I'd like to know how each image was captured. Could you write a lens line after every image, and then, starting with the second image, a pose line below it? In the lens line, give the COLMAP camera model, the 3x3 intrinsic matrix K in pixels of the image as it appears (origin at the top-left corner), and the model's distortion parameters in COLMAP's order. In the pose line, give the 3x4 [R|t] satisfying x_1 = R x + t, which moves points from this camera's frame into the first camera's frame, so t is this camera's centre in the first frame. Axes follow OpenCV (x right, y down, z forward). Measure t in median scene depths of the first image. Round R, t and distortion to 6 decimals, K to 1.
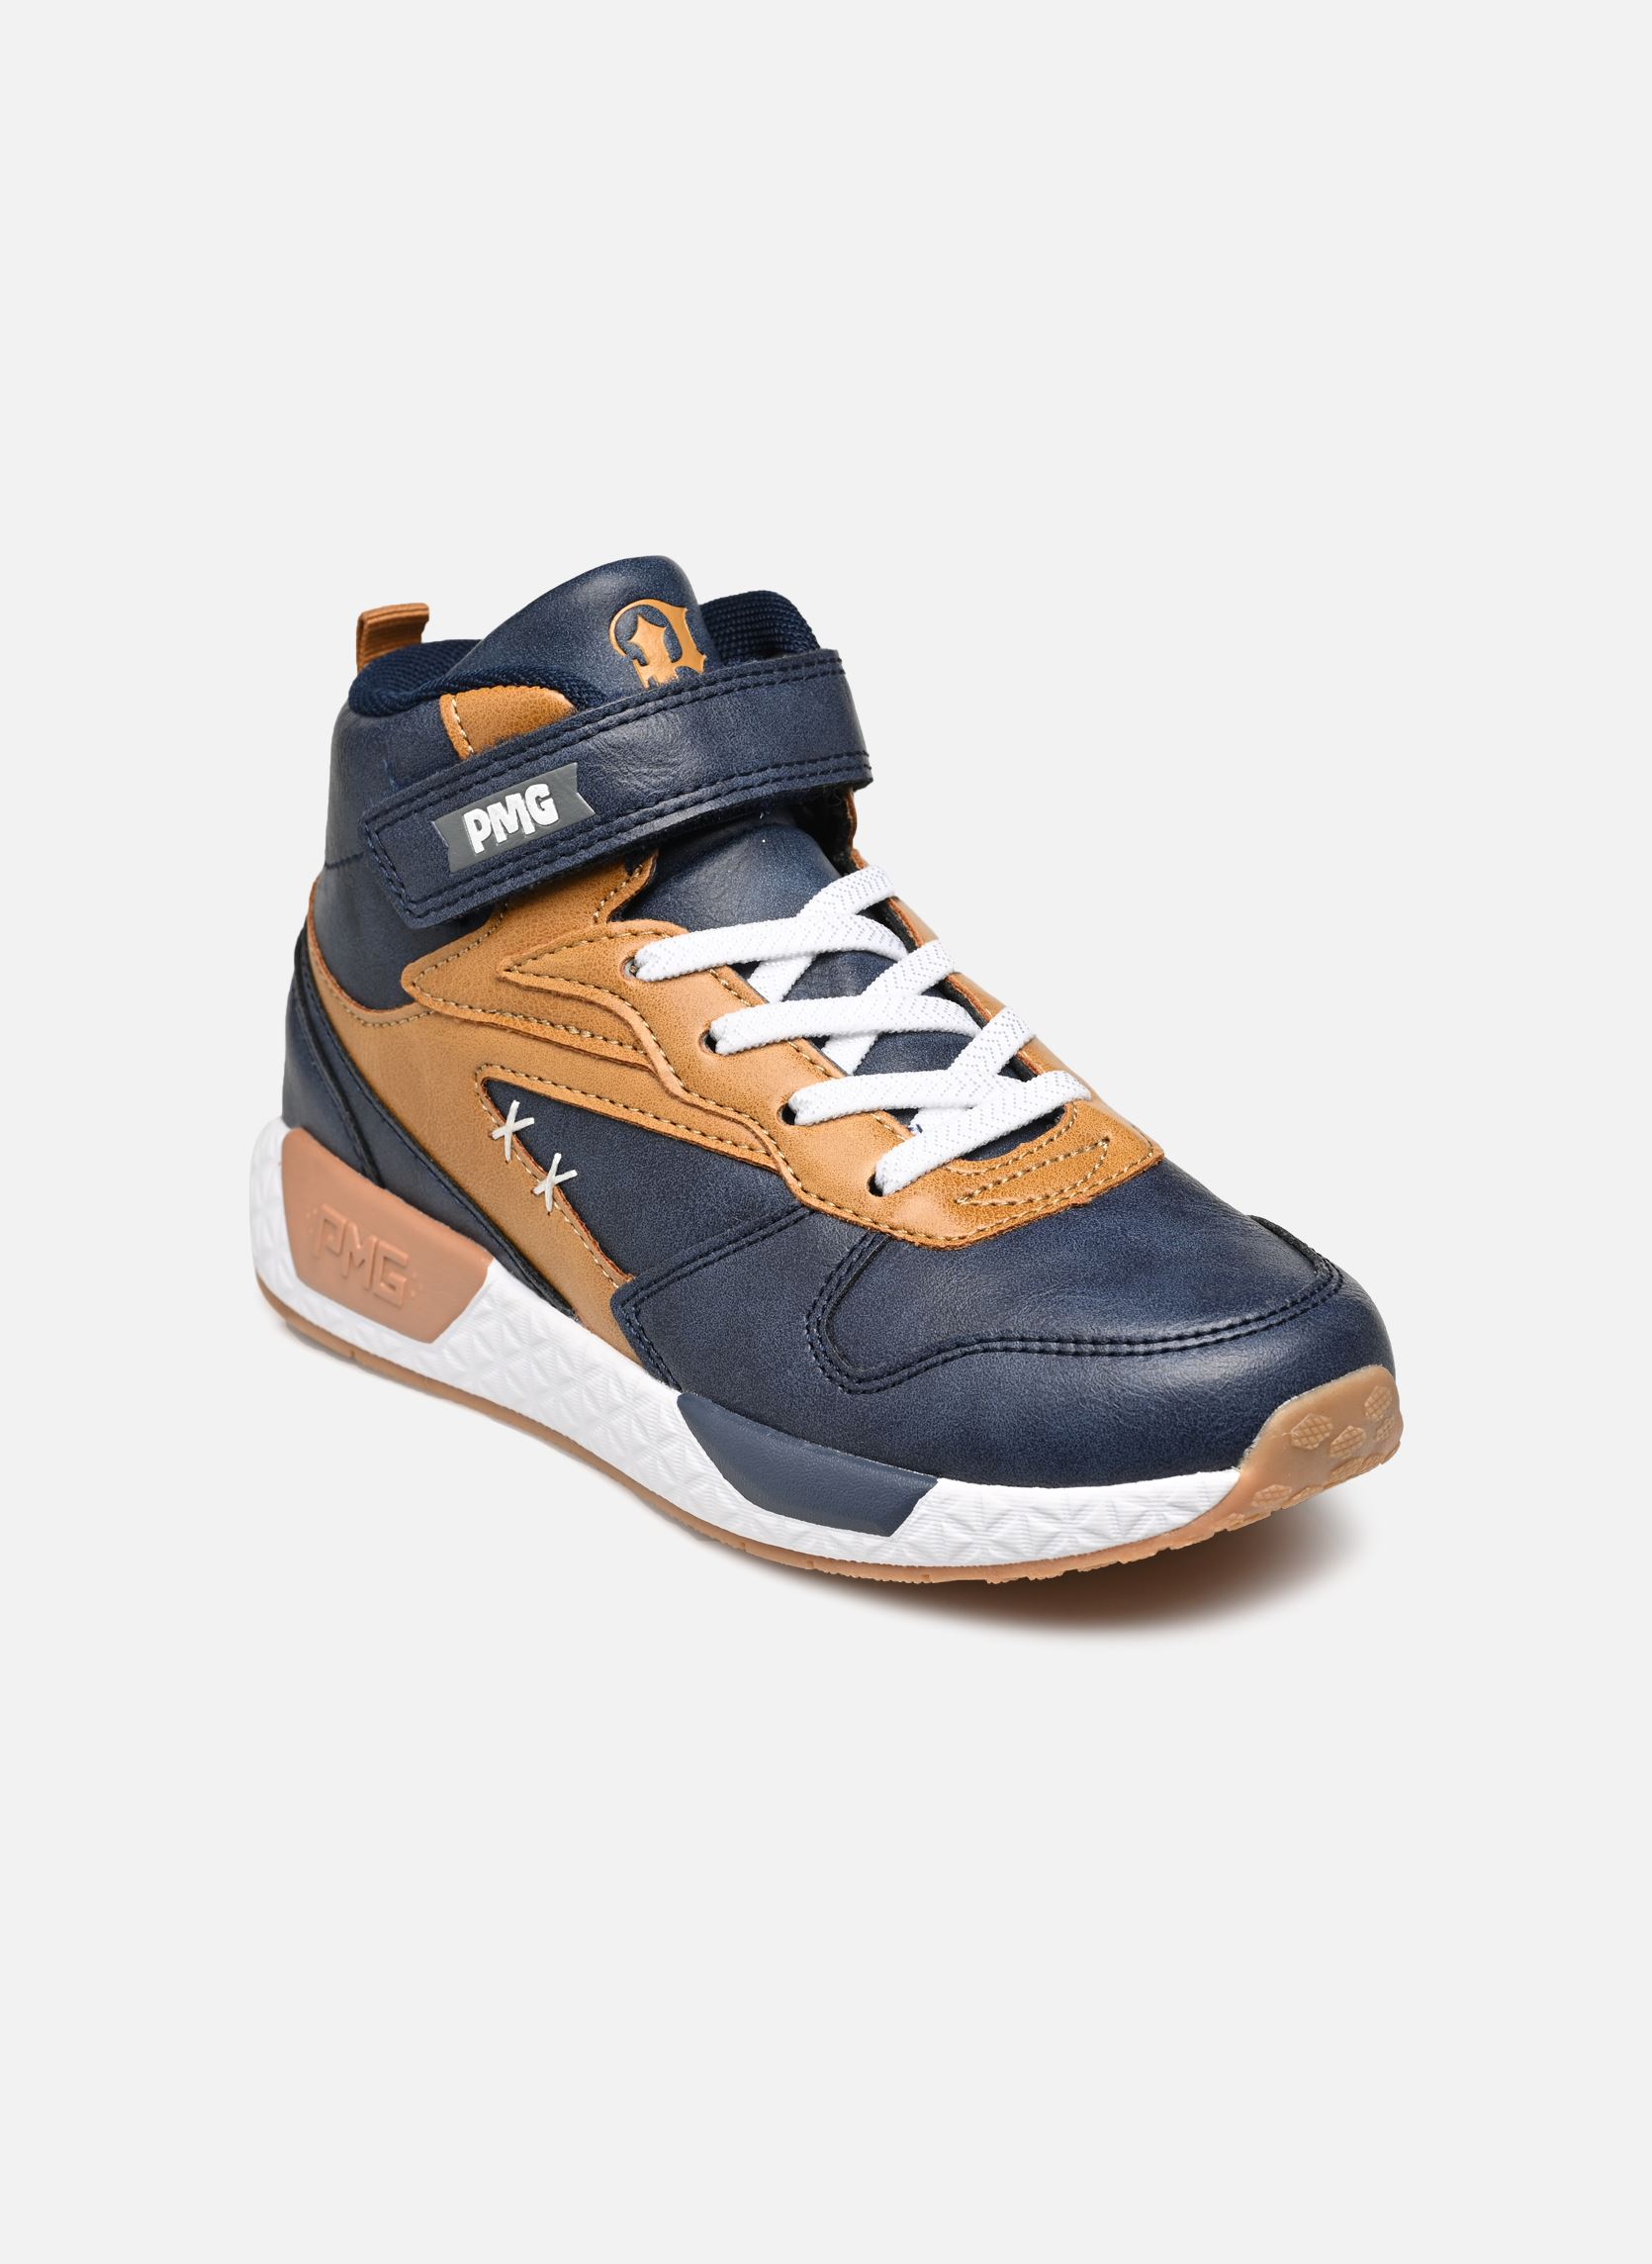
lens RADIAL K [[7136.4, 0, 827.2], [0, 7136.4, 1136.8], [0, 0, 1]] dist [0.231815, 0.000000]
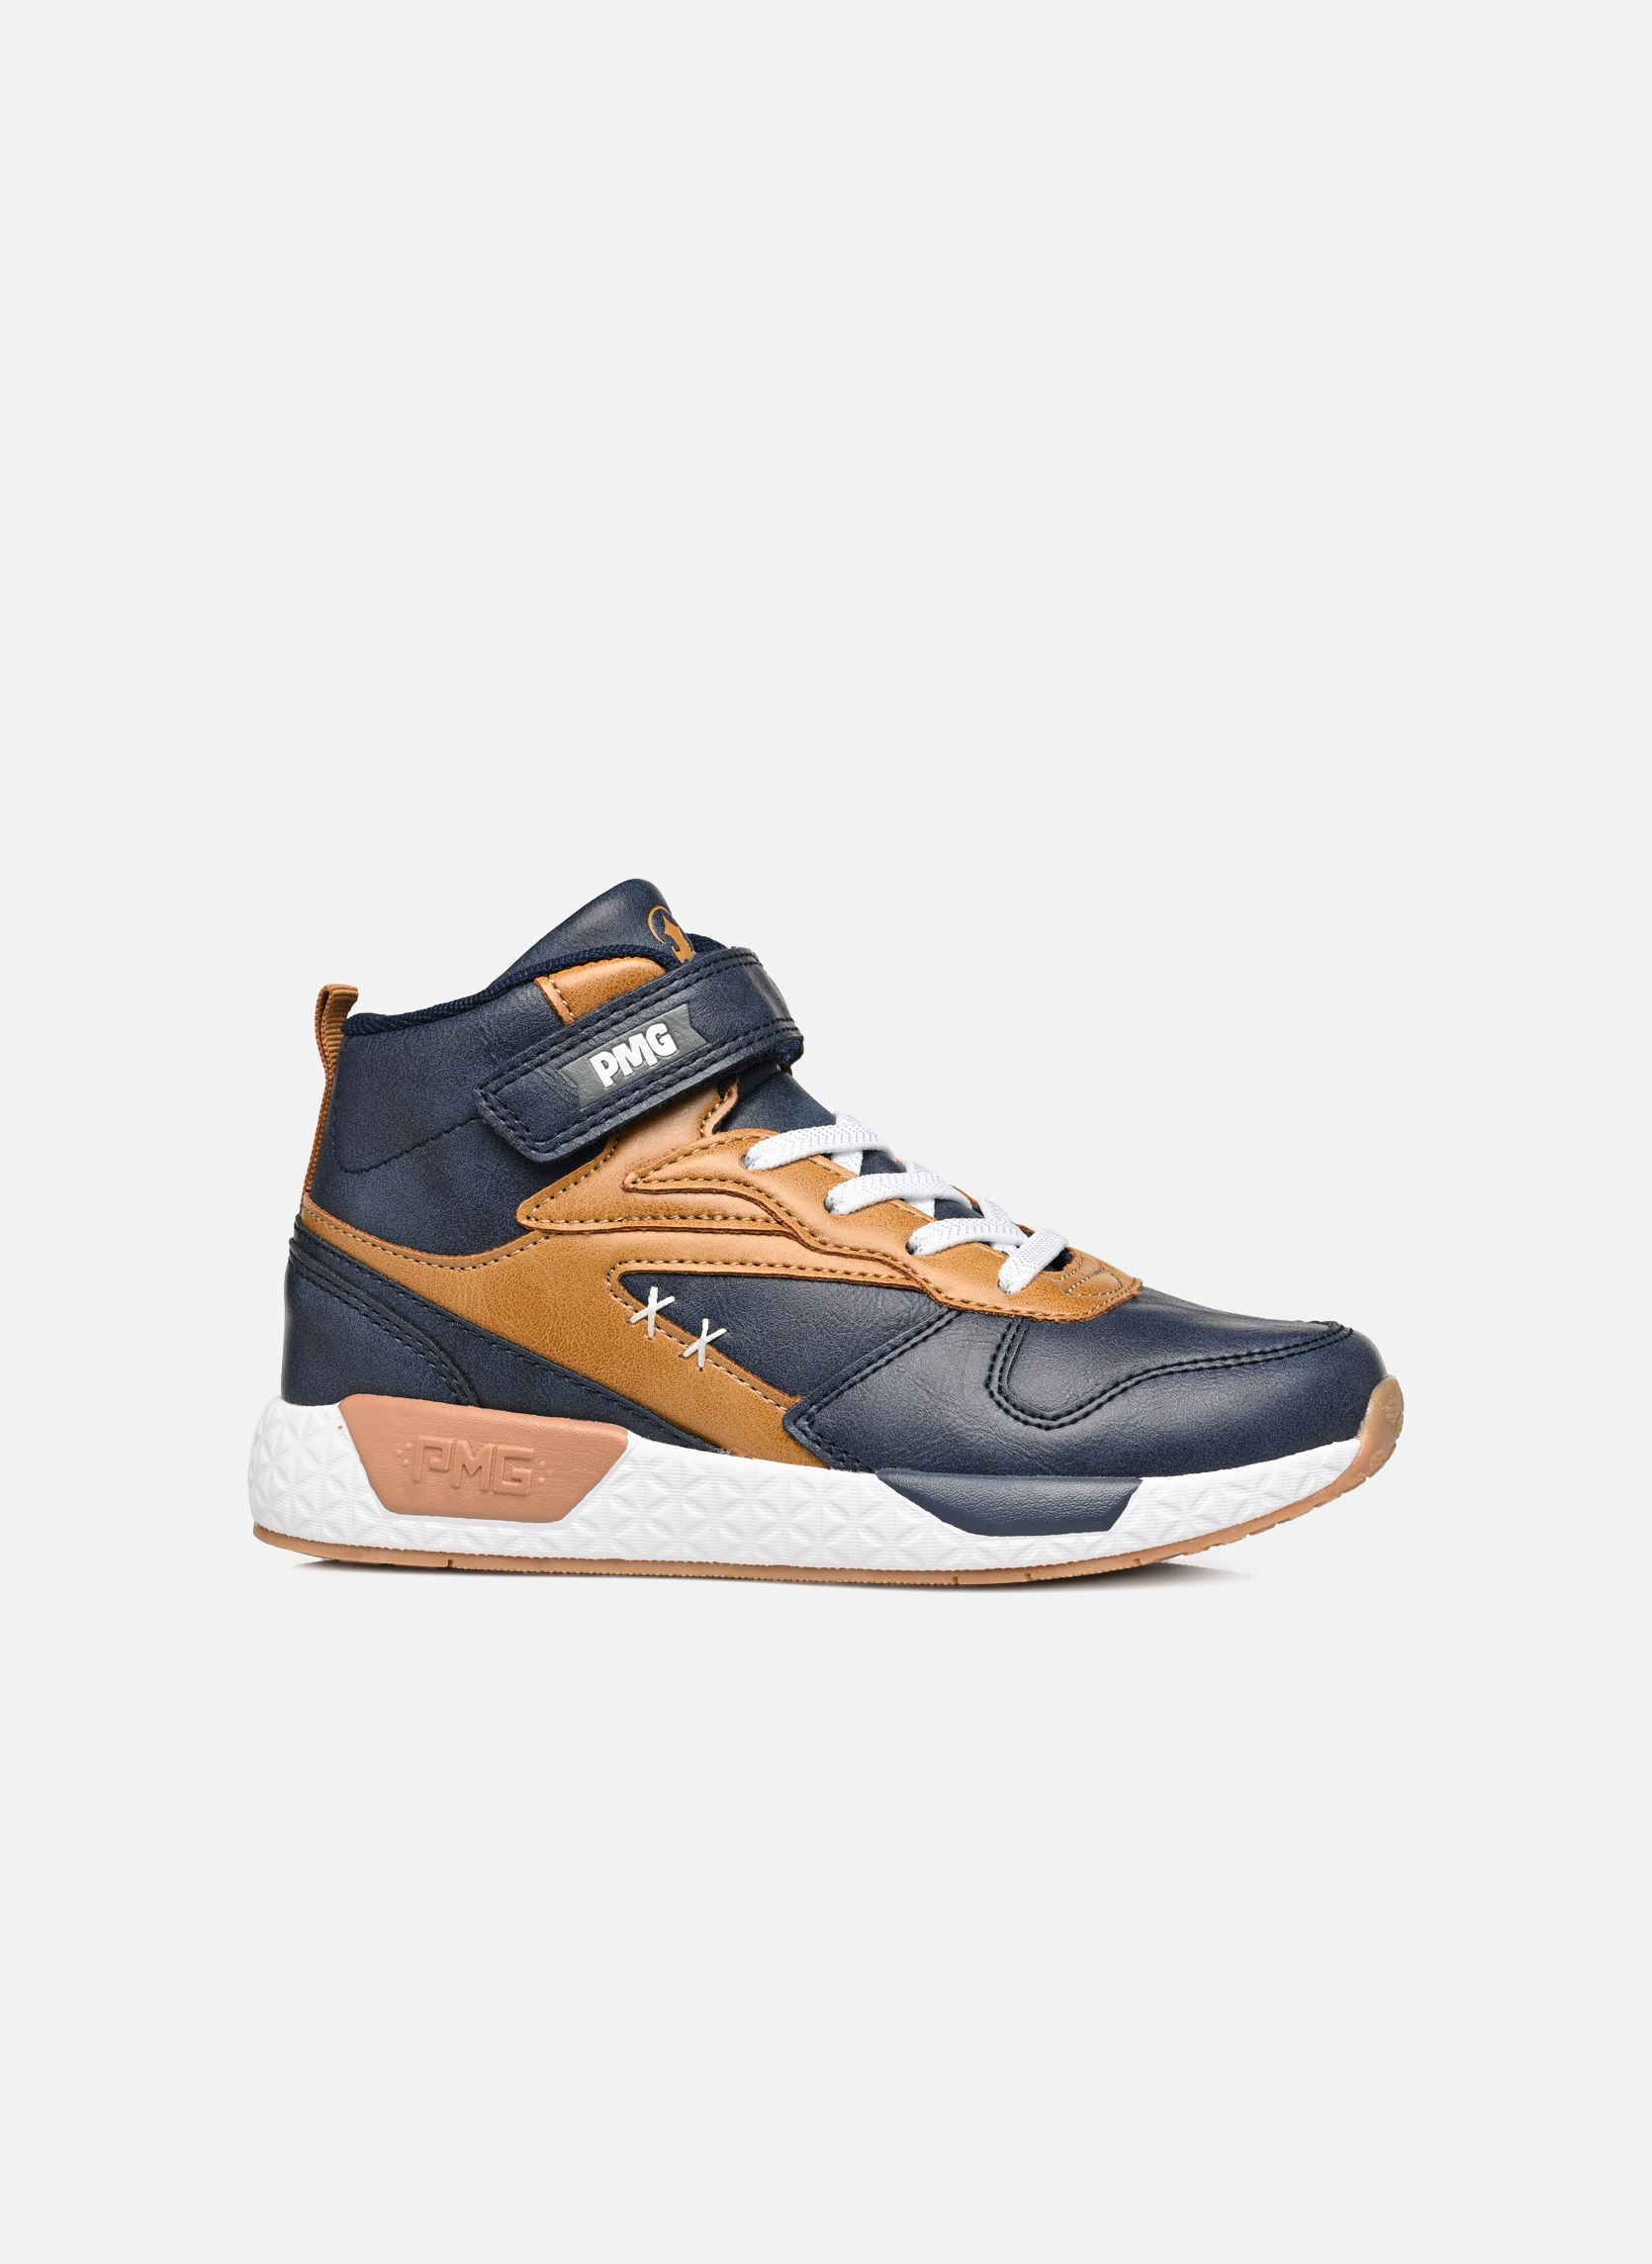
lens RADIAL K [[7136.4, 0, 824.1], [0, 7136.4, 1130.7], [0, 0, 1]] dist [0.231815, 0.000000]
pose [[0.777270, 0.010164, 0.629085, -0.798601], [0.211502, 0.937460, -0.276469, 0.317536], [-0.592553, 0.347944, 0.726510, 0.084131]]
